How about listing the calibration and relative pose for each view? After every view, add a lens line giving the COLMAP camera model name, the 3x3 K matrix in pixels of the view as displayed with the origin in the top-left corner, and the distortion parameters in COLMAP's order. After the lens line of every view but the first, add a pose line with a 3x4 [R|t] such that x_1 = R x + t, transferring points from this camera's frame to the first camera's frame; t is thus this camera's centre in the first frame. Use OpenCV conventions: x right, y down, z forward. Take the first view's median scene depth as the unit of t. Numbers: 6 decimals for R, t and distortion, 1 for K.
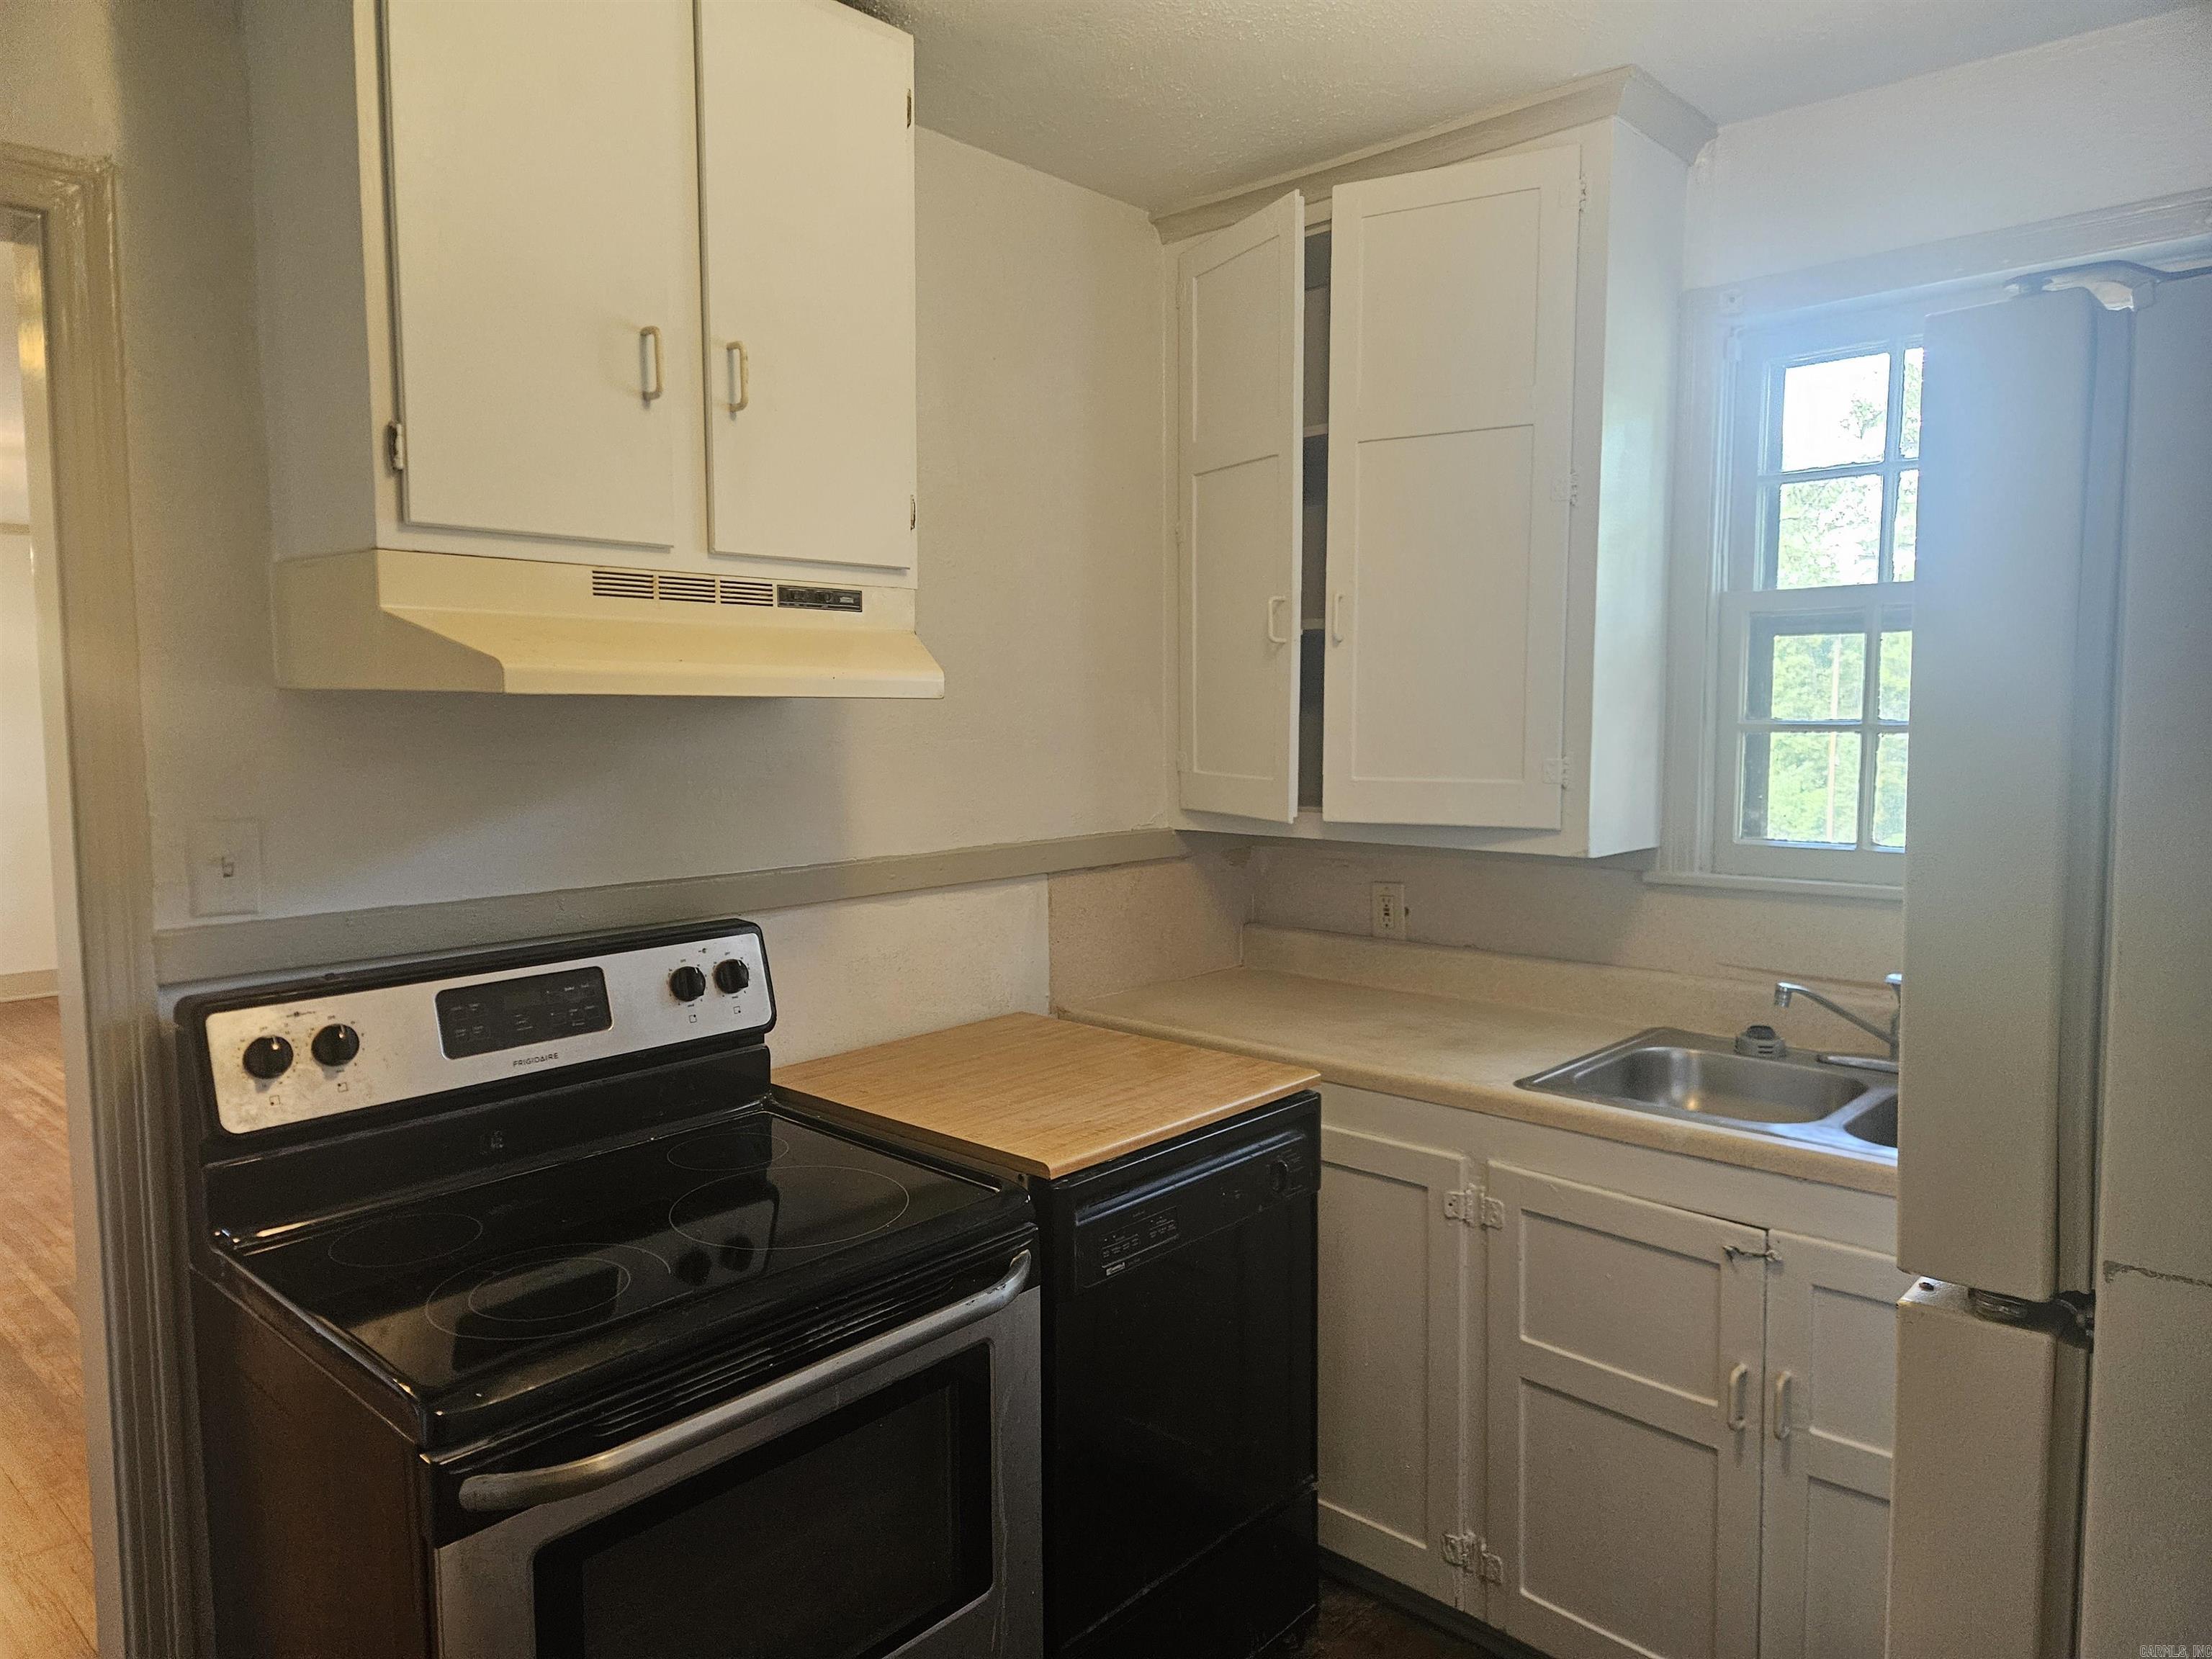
lens RADIAL K [[1458.9, 0, 1090.4], [0, 1458.9, 834.4], [0, 0, 1]] dist [0.066387, -0.005384]
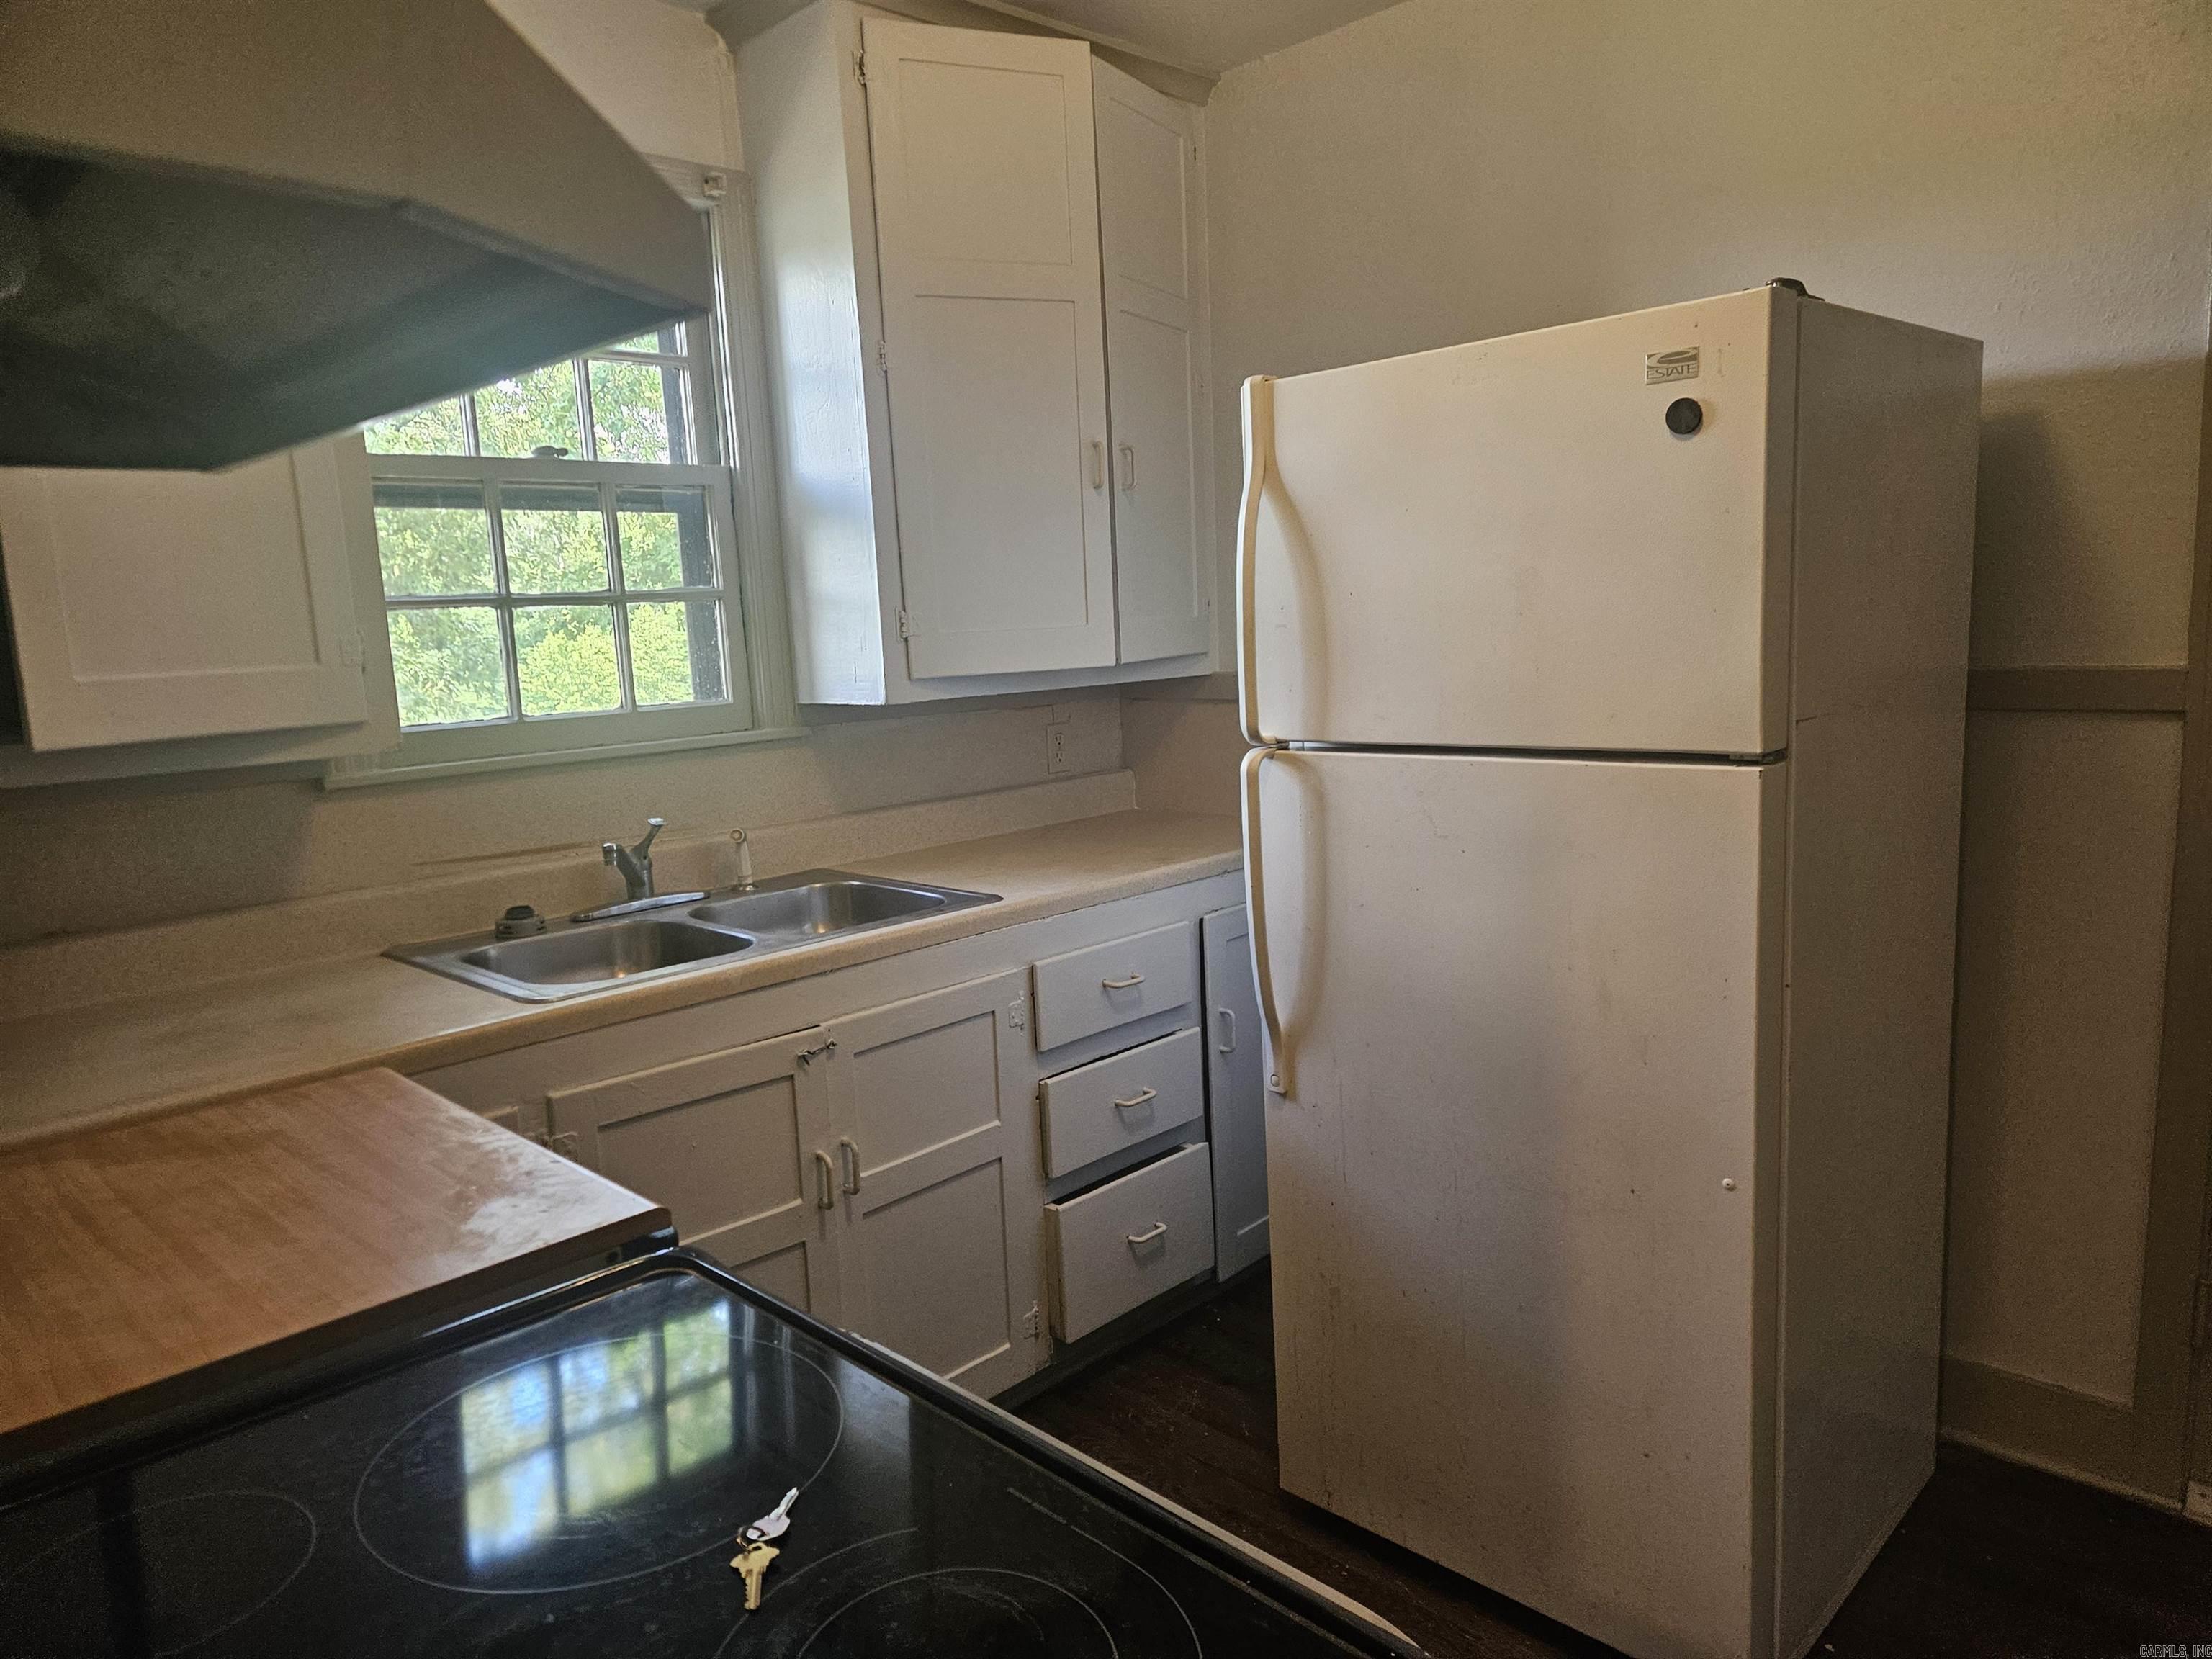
lens RADIAL K [[1458.9, 0, 1090.0], [0, 1458.9, 815.6], [0, 0, 1]] dist [0.066387, -0.005384]
pose [[0.044515, -0.135705, 0.989749, -0.534381], [0.125743, 0.983613, 0.129208, -0.009738], [-0.991064, 0.118702, 0.060849, 0.603582]]
